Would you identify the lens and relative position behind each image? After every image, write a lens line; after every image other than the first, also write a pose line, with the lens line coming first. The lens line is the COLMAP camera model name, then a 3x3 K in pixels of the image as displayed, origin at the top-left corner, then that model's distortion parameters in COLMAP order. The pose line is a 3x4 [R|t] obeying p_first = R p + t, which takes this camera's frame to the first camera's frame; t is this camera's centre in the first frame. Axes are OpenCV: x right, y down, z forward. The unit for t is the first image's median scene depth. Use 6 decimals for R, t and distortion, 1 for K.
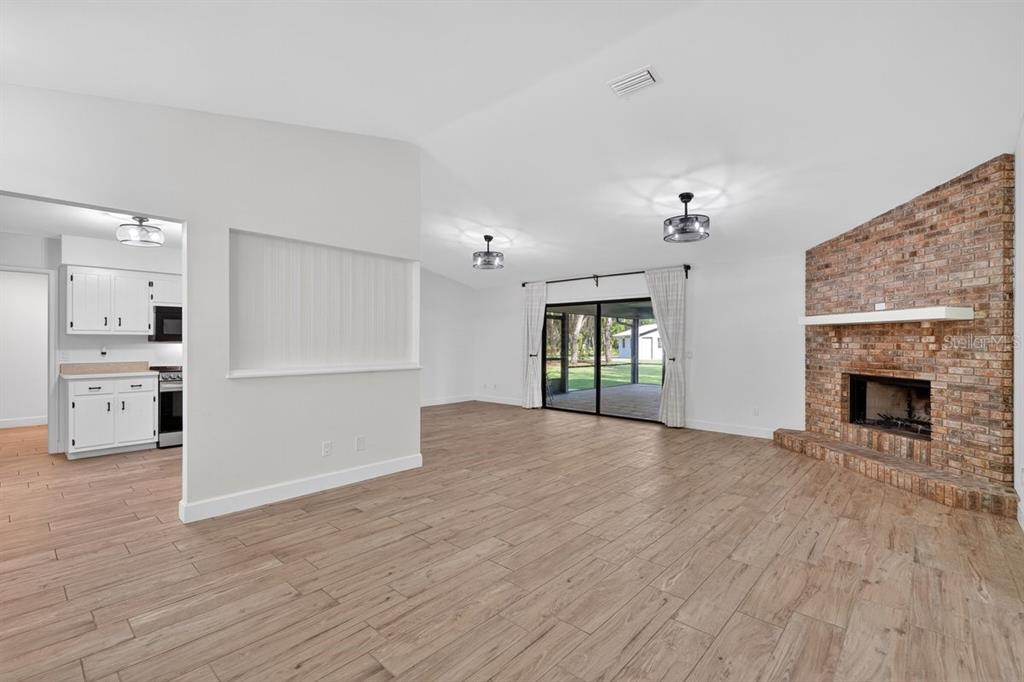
lens RADIAL K [[453.6, 0, 510.8], [0, 453.6, 341.4], [0, 0, 1]] dist [-0.003697, -0.000366]
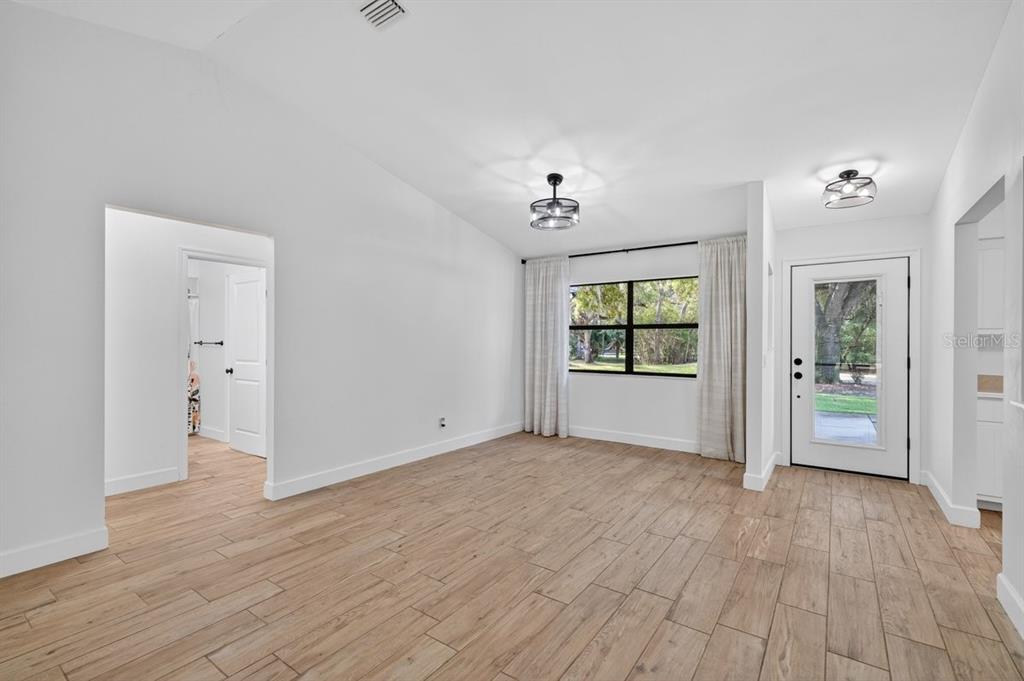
lens RADIAL K [[453.6, 0, 512.4], [0, 453.6, 342.2], [0, 0, 1]] dist [-0.003697, -0.000366]
pose [[-0.992284, -0.007558, -0.123757, 0.149681], [-0.007658, 0.999971, 0.000333, 0.002585], [0.123751, 0.001278, -0.992313, 1.774430]]
